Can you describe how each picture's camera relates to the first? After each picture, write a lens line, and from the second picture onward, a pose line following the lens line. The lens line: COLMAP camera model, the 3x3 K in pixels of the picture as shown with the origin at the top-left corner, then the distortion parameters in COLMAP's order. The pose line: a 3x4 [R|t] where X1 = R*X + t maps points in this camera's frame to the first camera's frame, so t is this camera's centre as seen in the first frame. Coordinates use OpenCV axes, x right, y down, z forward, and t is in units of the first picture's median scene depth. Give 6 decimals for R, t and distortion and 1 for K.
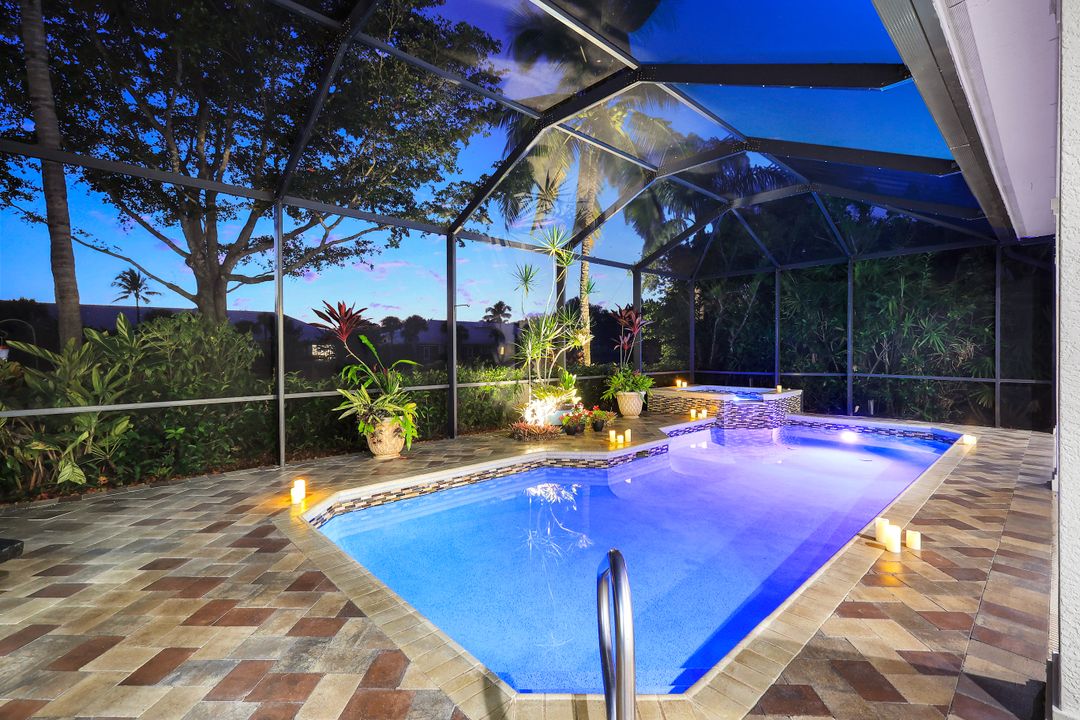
lens RADIAL K [[482.4, 0, 538.1], [0, 482.4, 354.5], [0, 0, 1]] dist [0.004384, 0.000275]
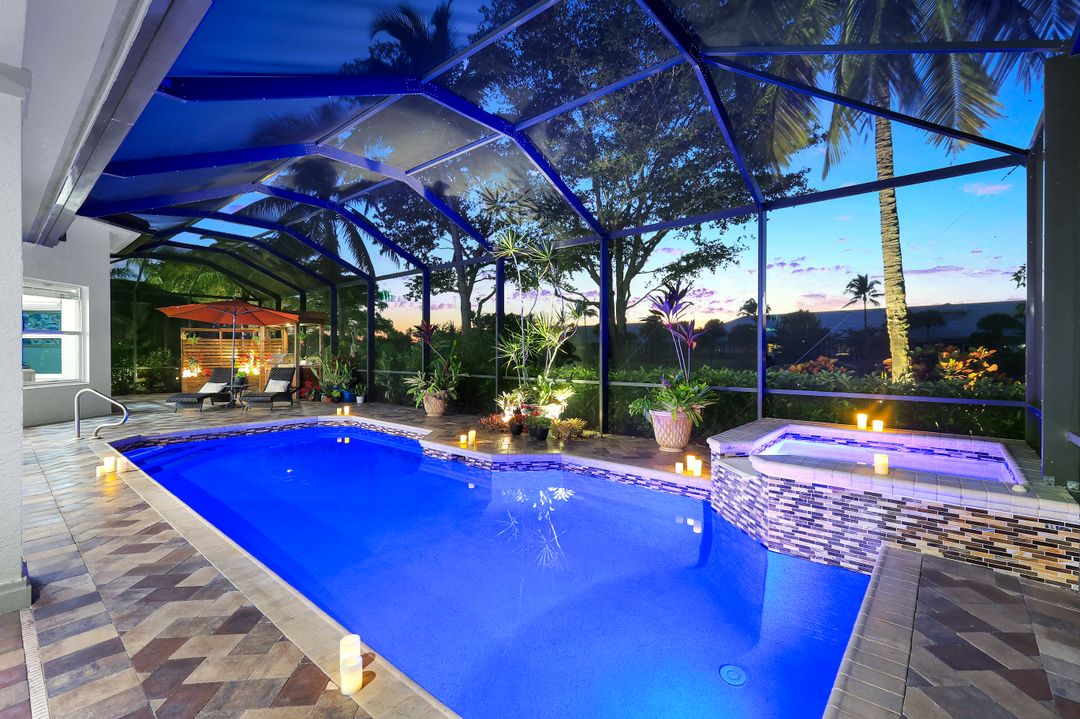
lens RADIAL K [[470.9, 0, 542.3], [0, 470.9, 354.8], [0, 0, 1]] dist [0.002314, 0.000286]
pose [[0.110154, 0.011987, -0.993842, 0.842965], [-0.007760, 0.999907, 0.011200, -0.006507], [0.993884, 0.006478, 0.110236, 0.774848]]
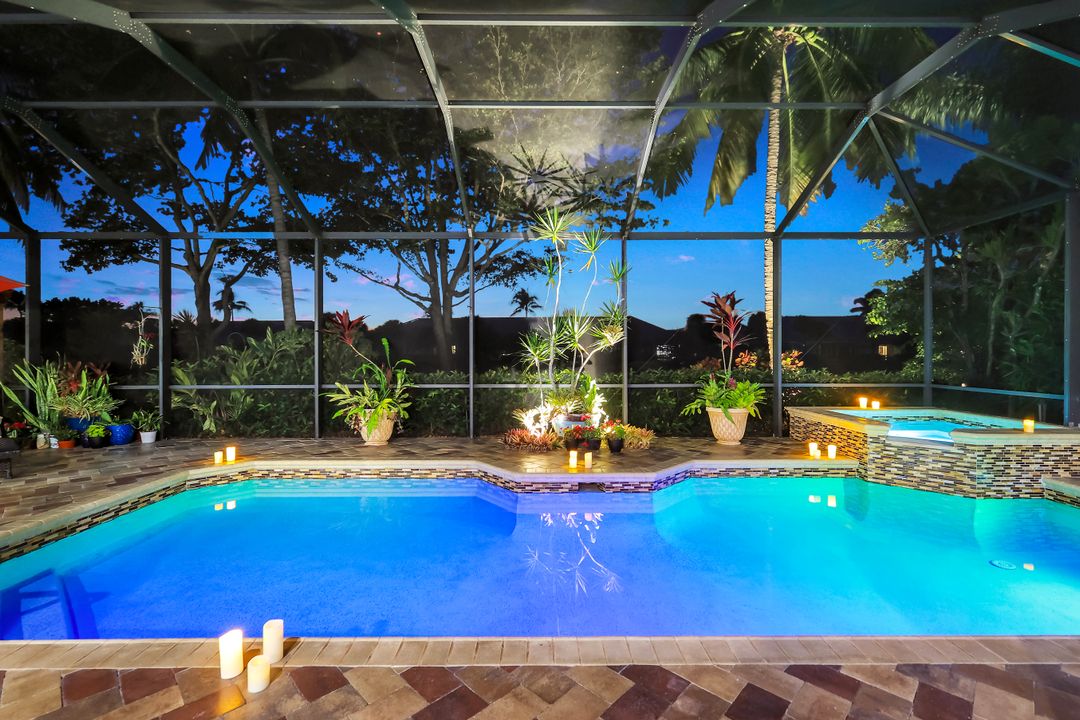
lens RADIAL K [[482.4, 0, 538.1], [0, 482.4, 354.5], [0, 0, 1]] dist [0.004384, 0.000275]
pose [[0.732443, 0.005966, -0.680802, 0.494281], [-0.006186, 0.999979, 0.002108, -0.003446], [0.680800, 0.002668, 0.732465, 0.278256]]
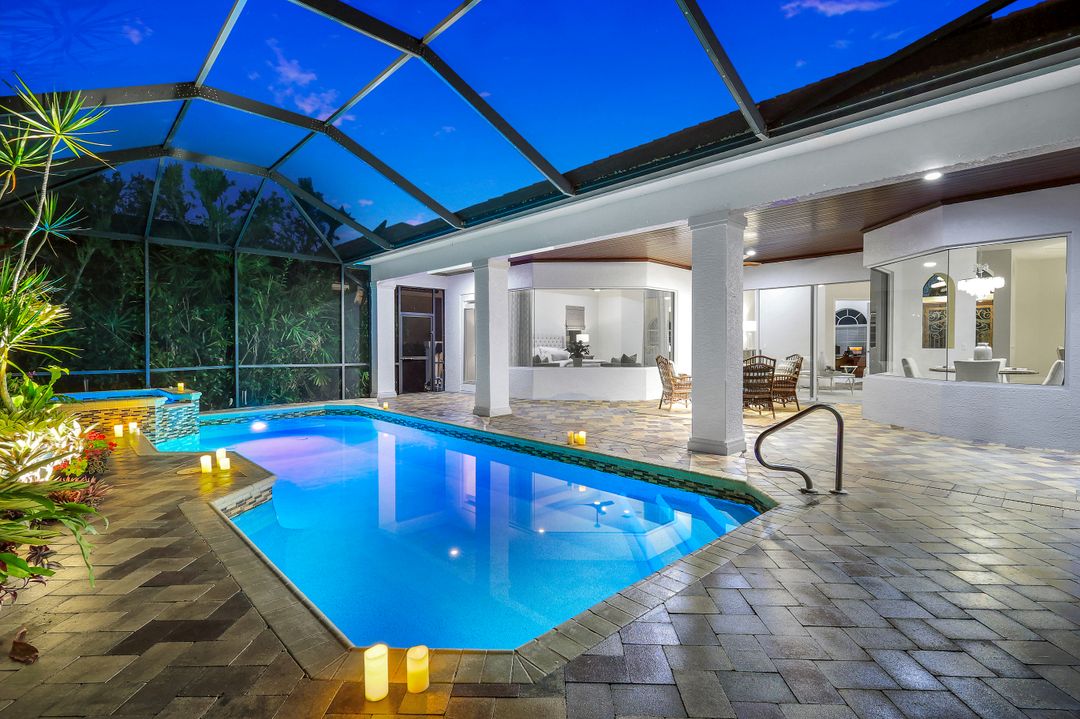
lens RADIAL K [[497.1, 0, 540.0], [0, 497.1, 359.5], [0, 0, 1]] dist [0.000020, -0.000002]
pose [[-0.015646, -0.026725, 0.999520, -0.402710], [0.009861, 0.999590, 0.026882, 0.006118], [-0.999829, 0.010277, -0.015376, 0.405954]]
